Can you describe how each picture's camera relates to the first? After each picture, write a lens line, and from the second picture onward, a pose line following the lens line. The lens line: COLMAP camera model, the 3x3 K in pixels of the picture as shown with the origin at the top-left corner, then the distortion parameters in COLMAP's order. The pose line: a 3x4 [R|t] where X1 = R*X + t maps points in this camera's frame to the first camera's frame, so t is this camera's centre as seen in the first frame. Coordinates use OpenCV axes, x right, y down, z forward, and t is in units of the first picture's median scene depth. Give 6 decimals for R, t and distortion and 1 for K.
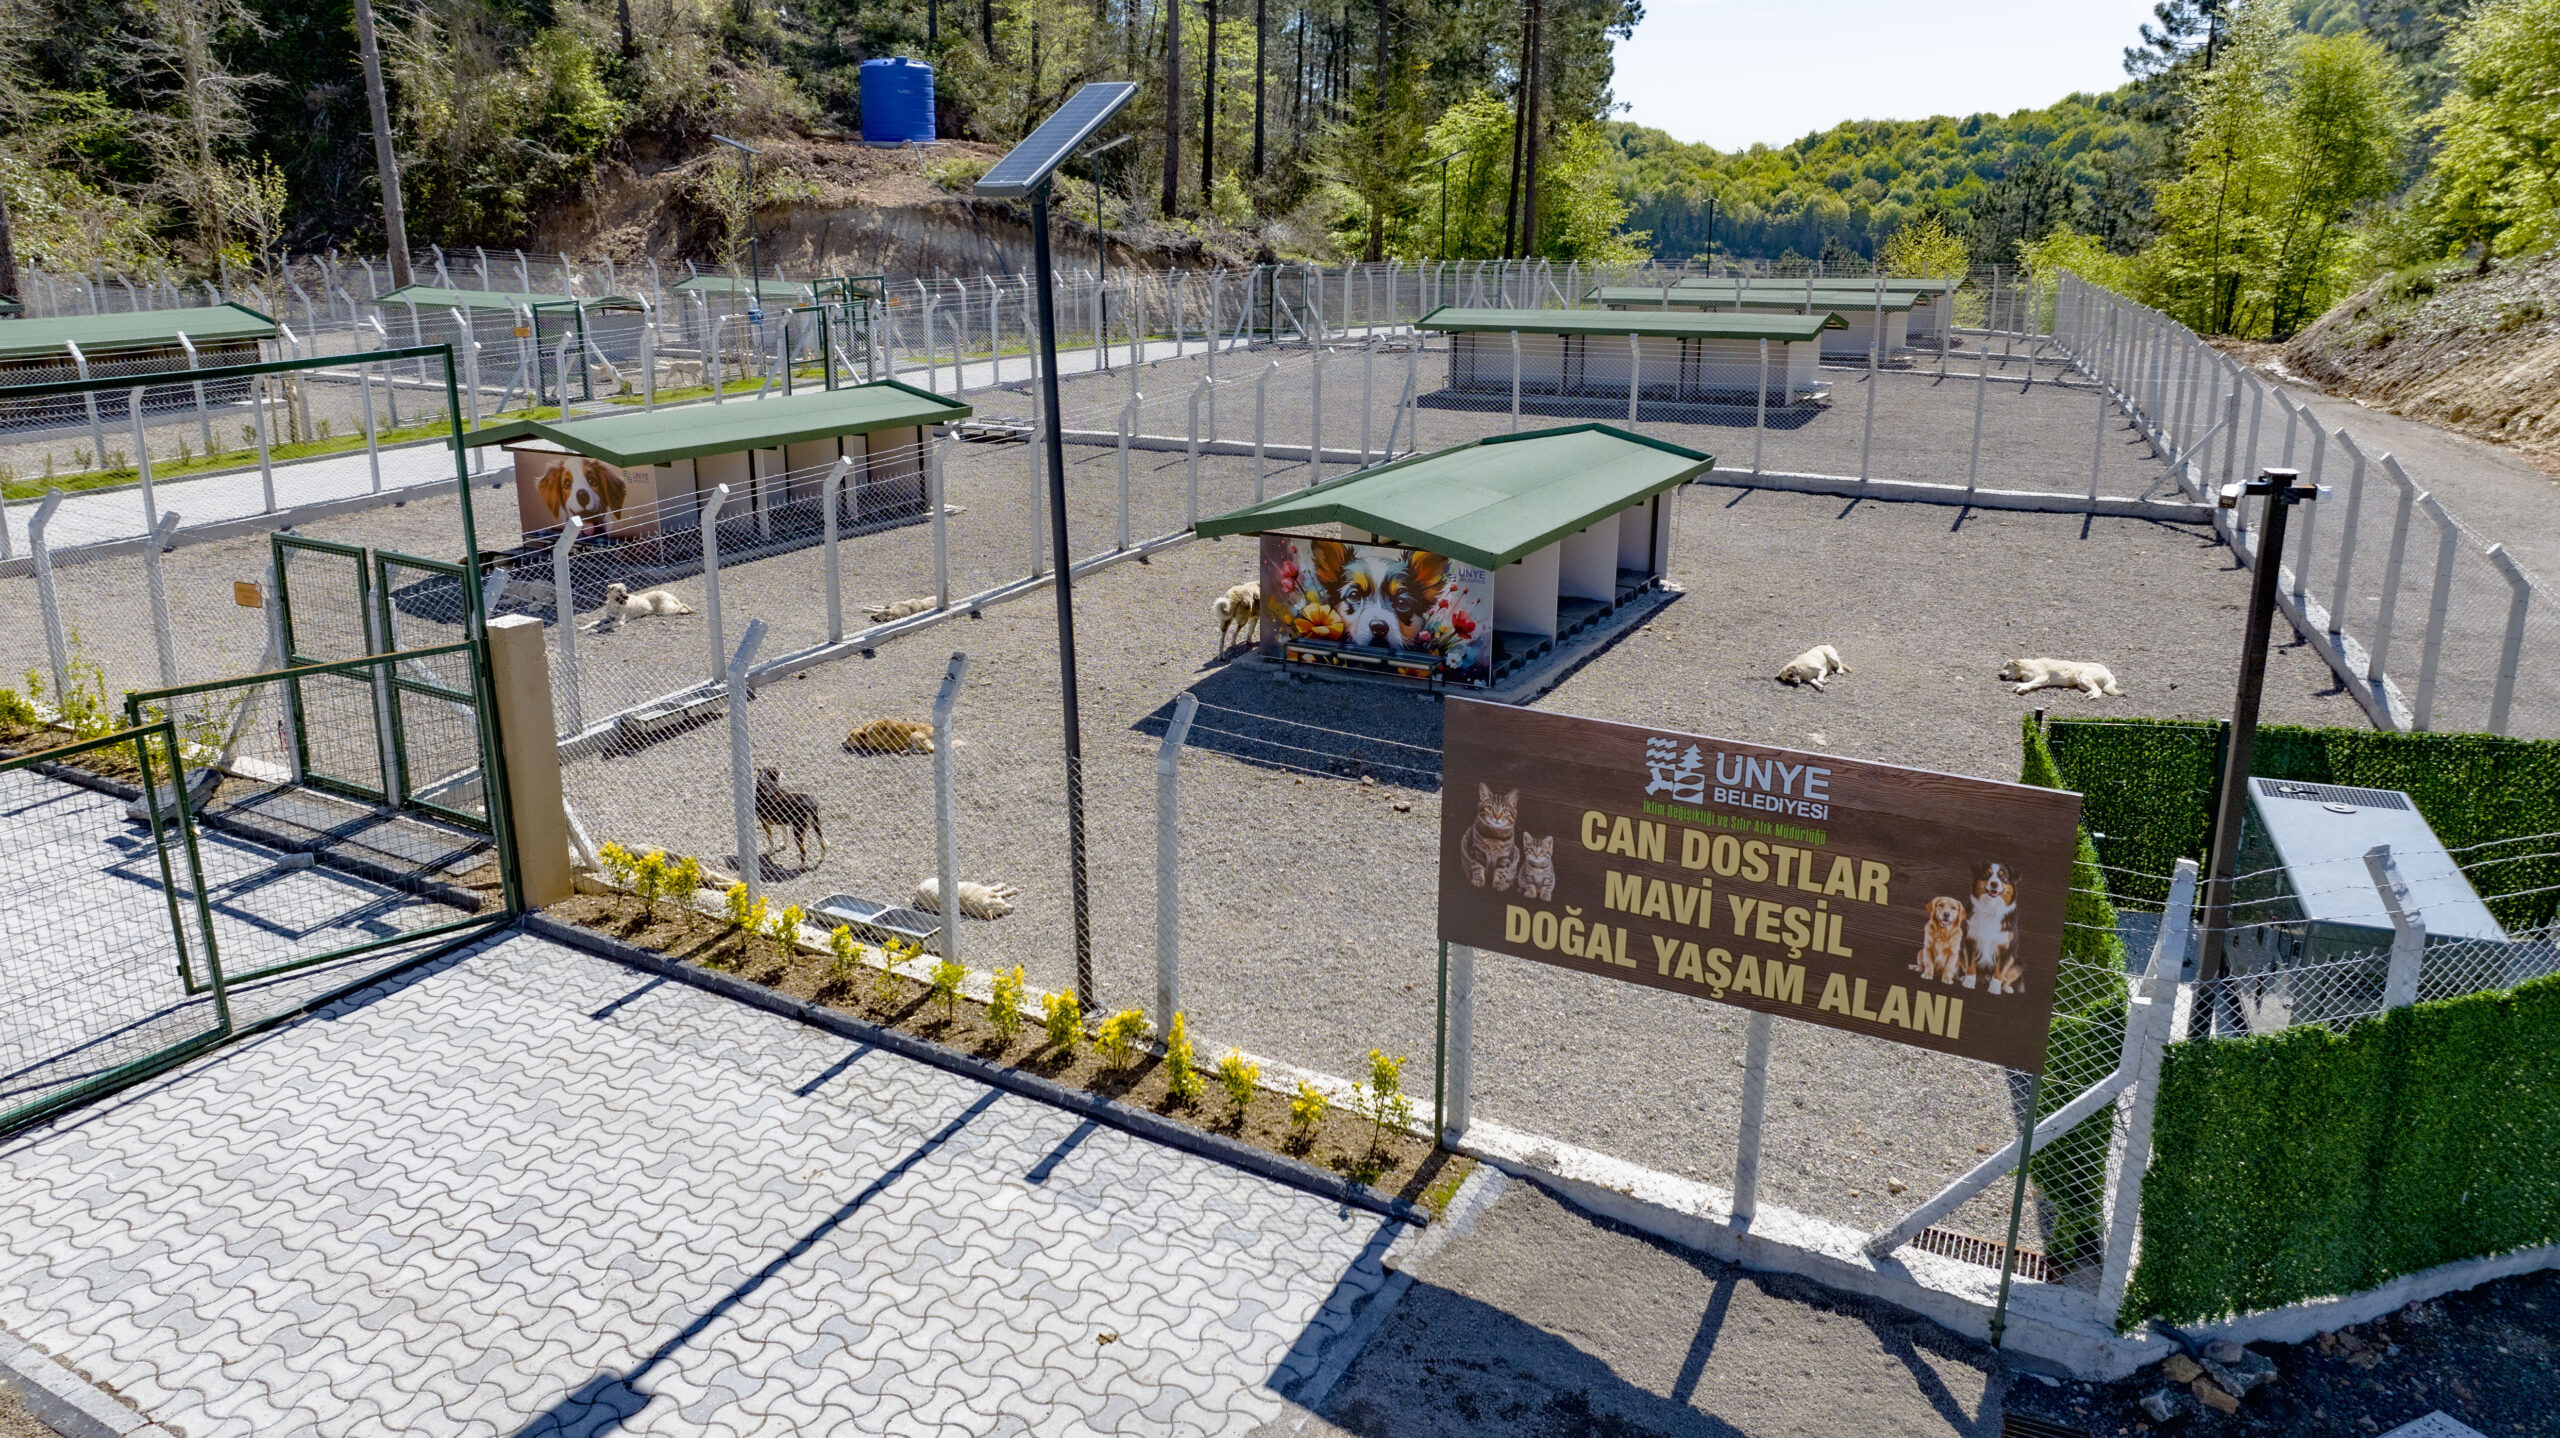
lens RADIAL K [[1775.8, 0, 1278.8], [0, 1775.8, 674.5], [0, 0, 1]] dist [0.002125, -0.171585]
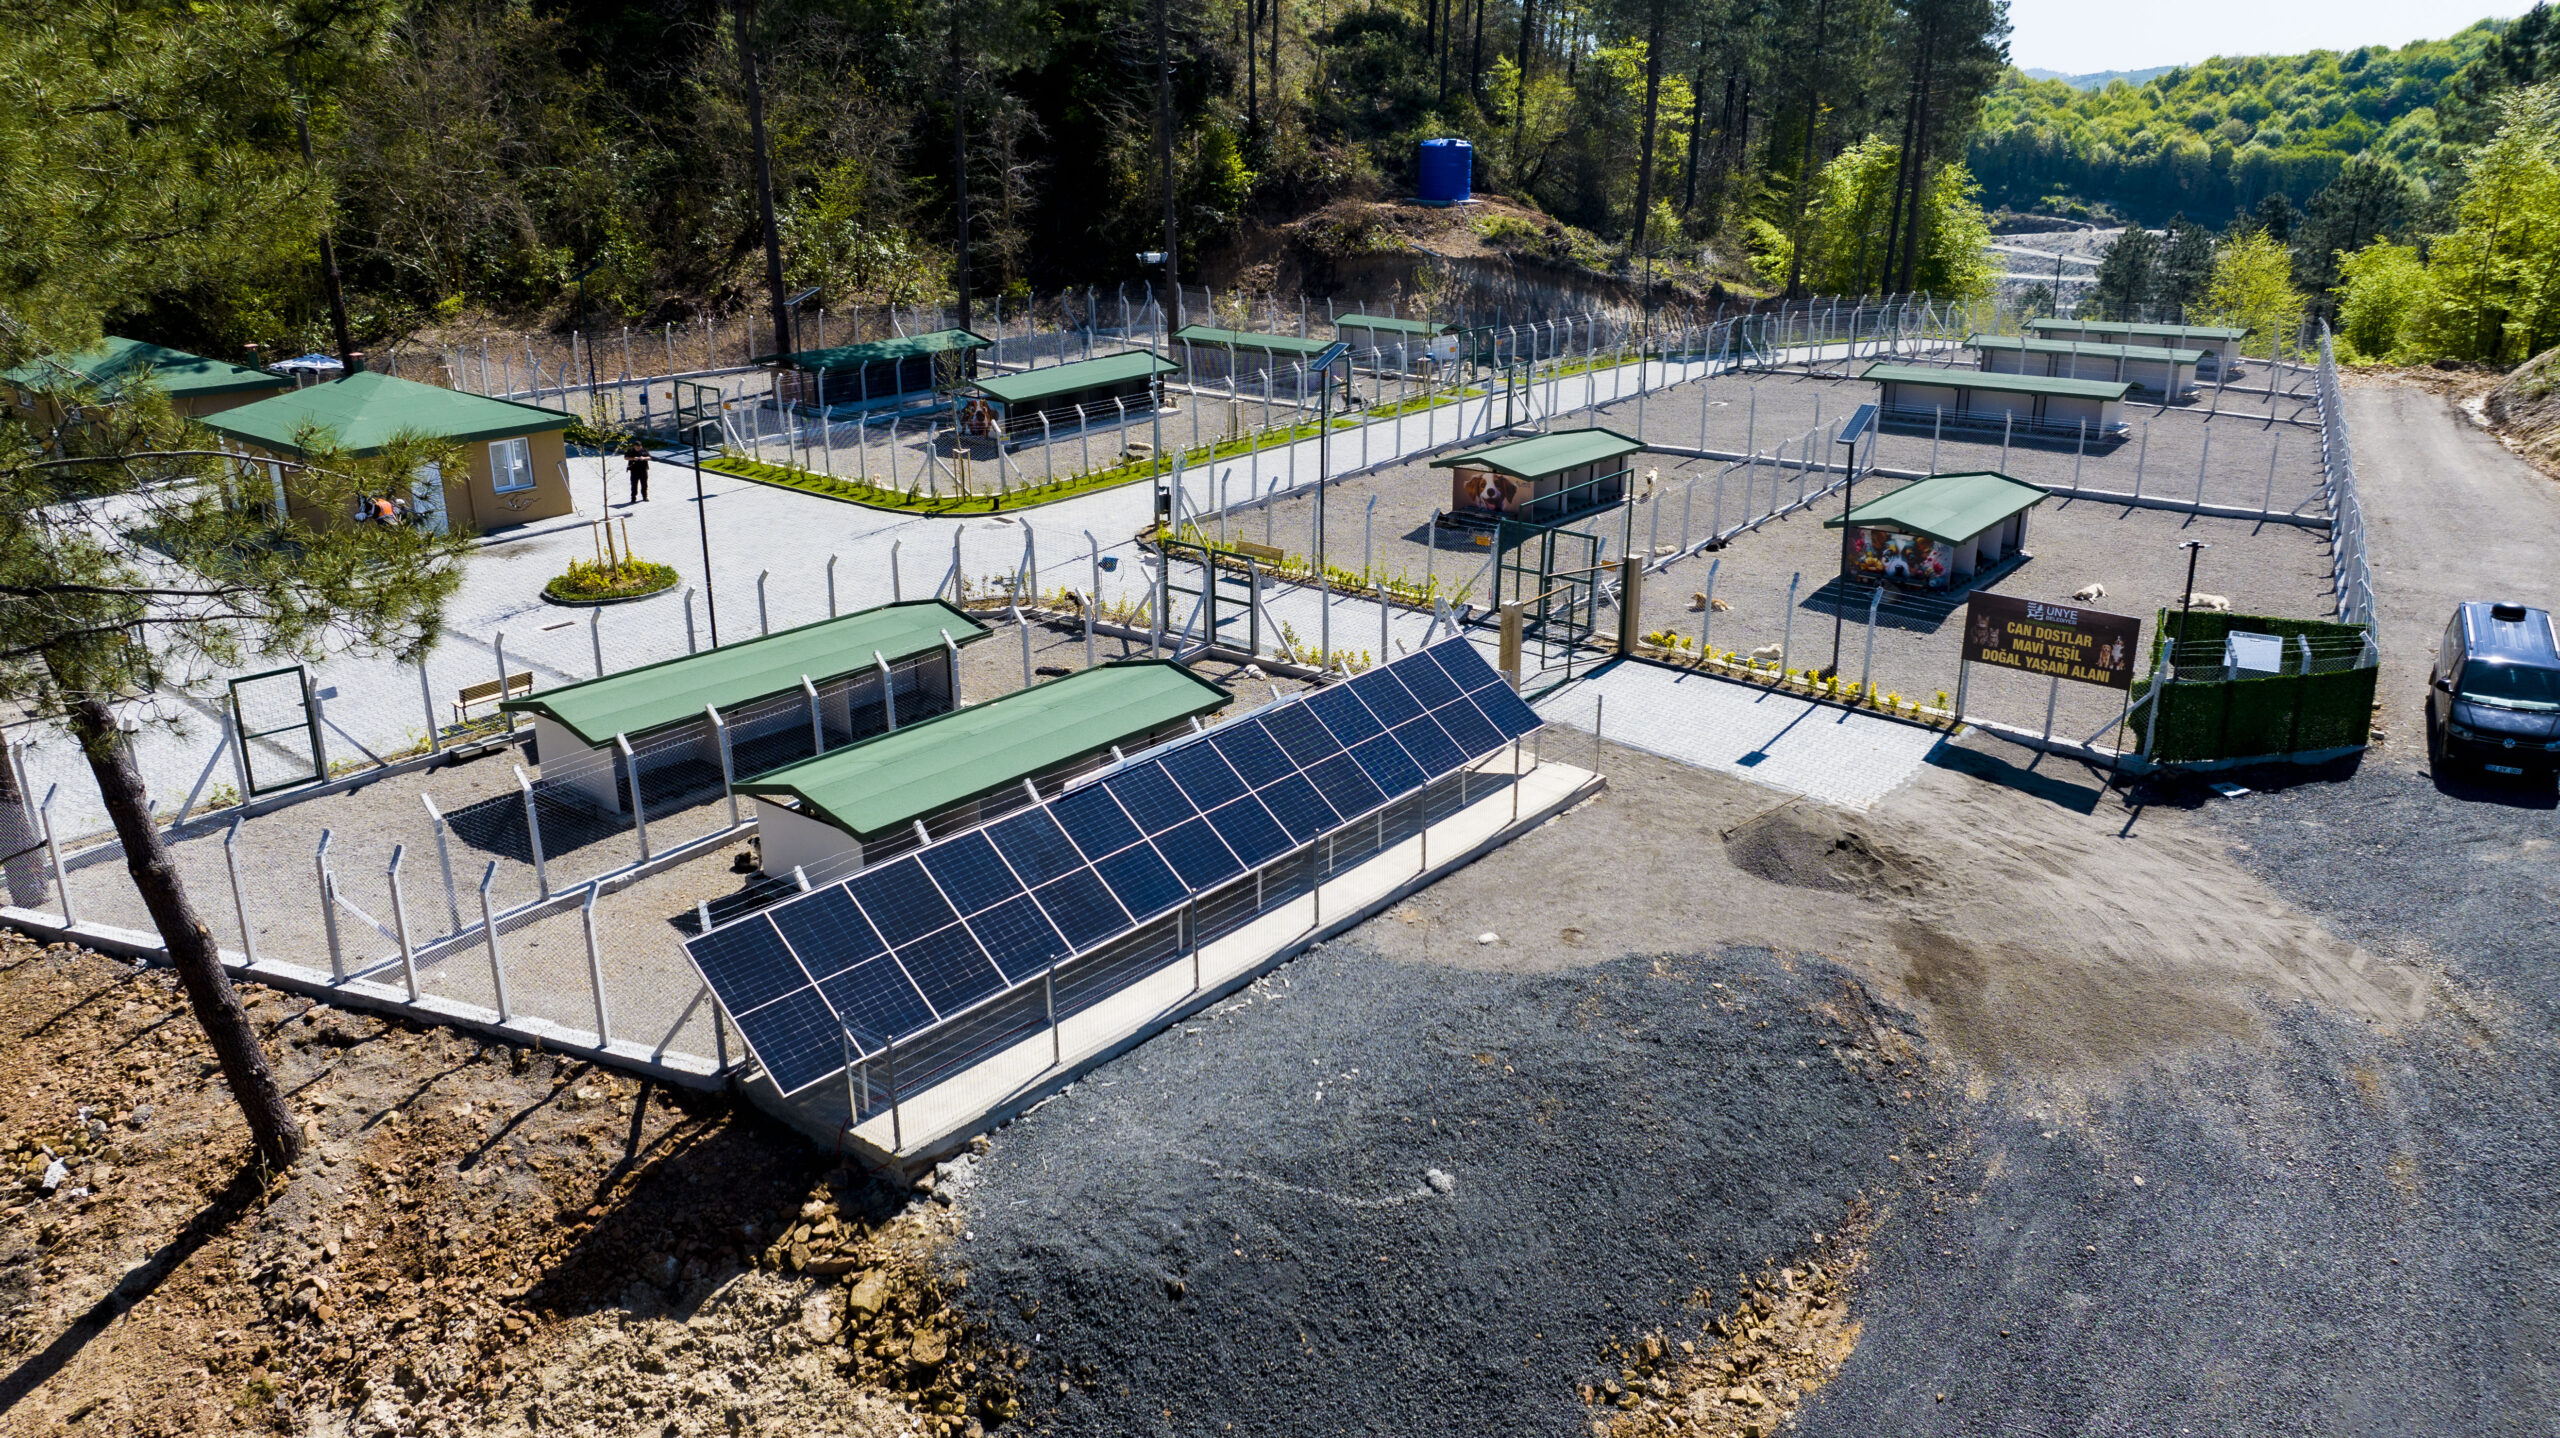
lens RADIAL K [[1743.5, 0, 1280.0], [0, 1743.5, 719.0], [0, 0, 1]] dist [-0.078140, 0.061875]
pose [[0.984410, 0.048555, -0.169052, -0.144107], [-0.036878, 0.996756, 0.071541, 0.015982], [0.171977, -0.064191, 0.983007, -0.571234]]
